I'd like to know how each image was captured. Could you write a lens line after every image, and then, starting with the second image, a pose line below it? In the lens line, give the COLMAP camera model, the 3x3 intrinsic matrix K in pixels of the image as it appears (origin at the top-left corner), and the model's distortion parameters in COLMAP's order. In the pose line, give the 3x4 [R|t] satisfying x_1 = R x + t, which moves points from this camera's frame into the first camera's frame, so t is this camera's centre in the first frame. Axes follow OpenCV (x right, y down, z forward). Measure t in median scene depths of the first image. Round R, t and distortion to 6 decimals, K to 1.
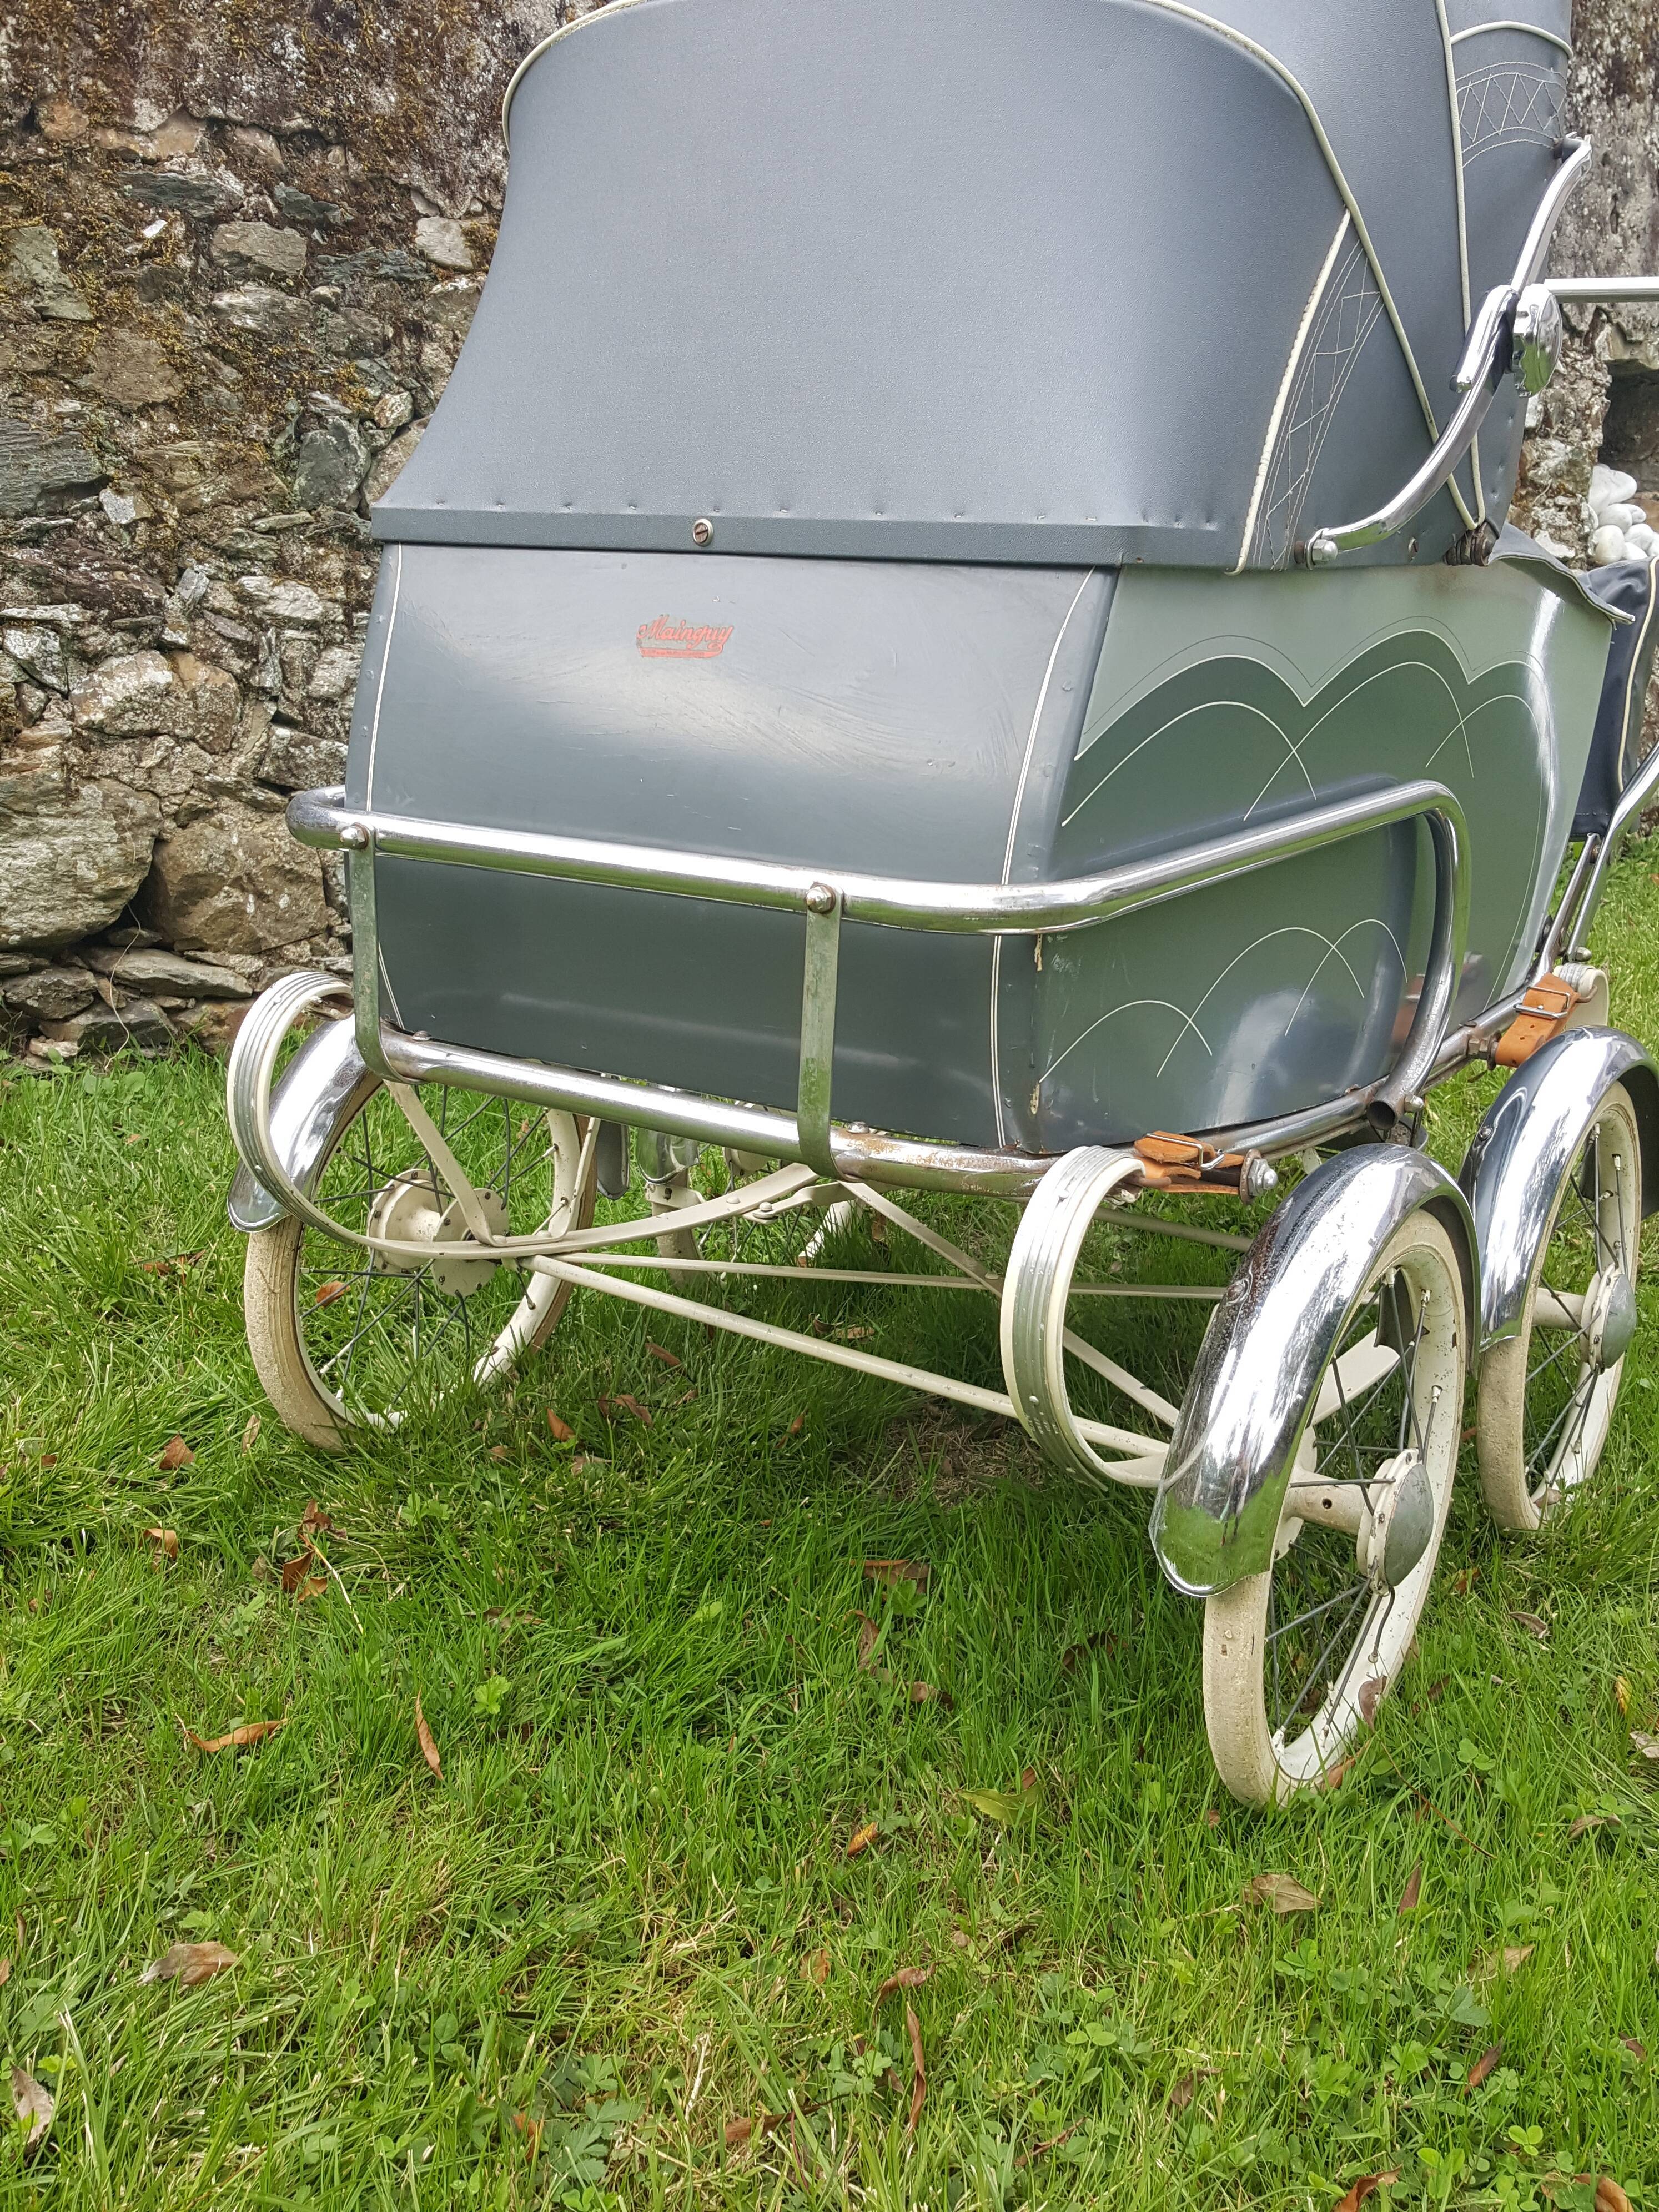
lens RADIAL K [[2242.5, 0, 853.0], [0, 2242.5, 1067.6], [0, 0, 1]] dist [0.124943, -0.278030]
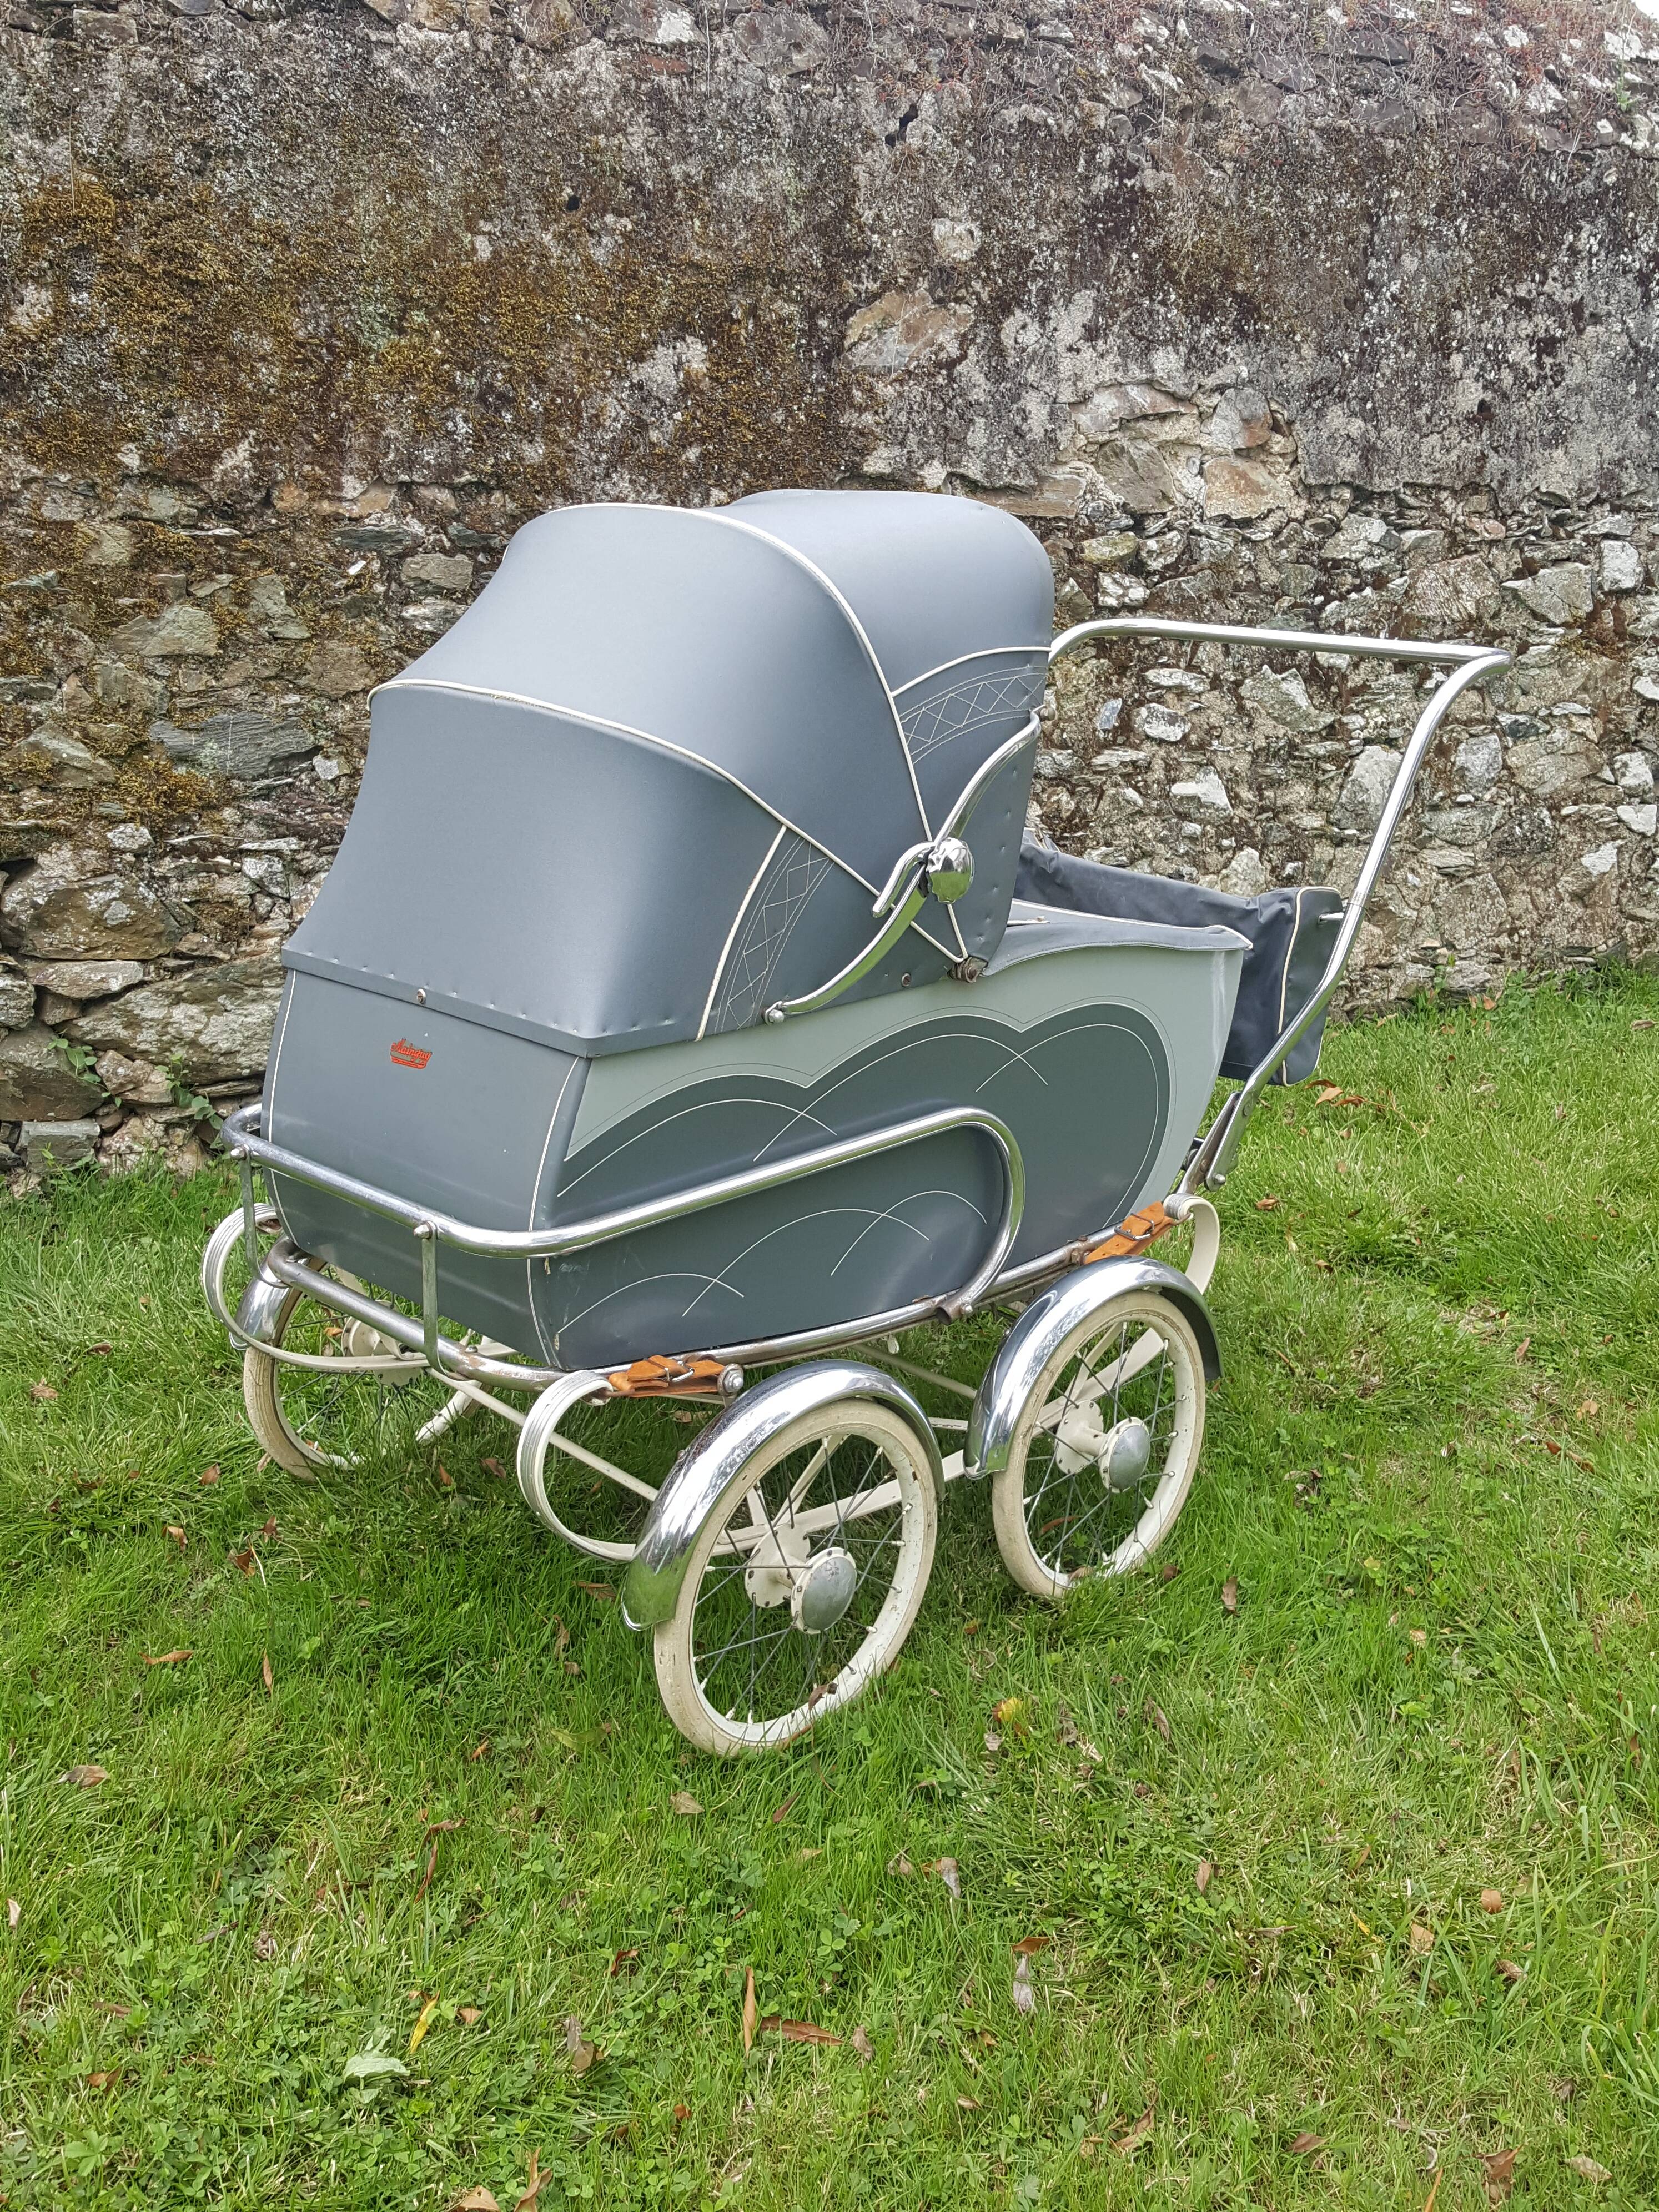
lens RADIAL K [[2243.7, 0, 866.4], [0, 2243.7, 1034.9], [0, 0, 1]] dist [0.196864, -0.496842]
pose [[0.976701, 0.041293, -0.210596, 0.295387], [-0.037806, 0.999074, 0.020557, -0.118656], [0.211250, -0.012116, 0.977357, -0.294072]]
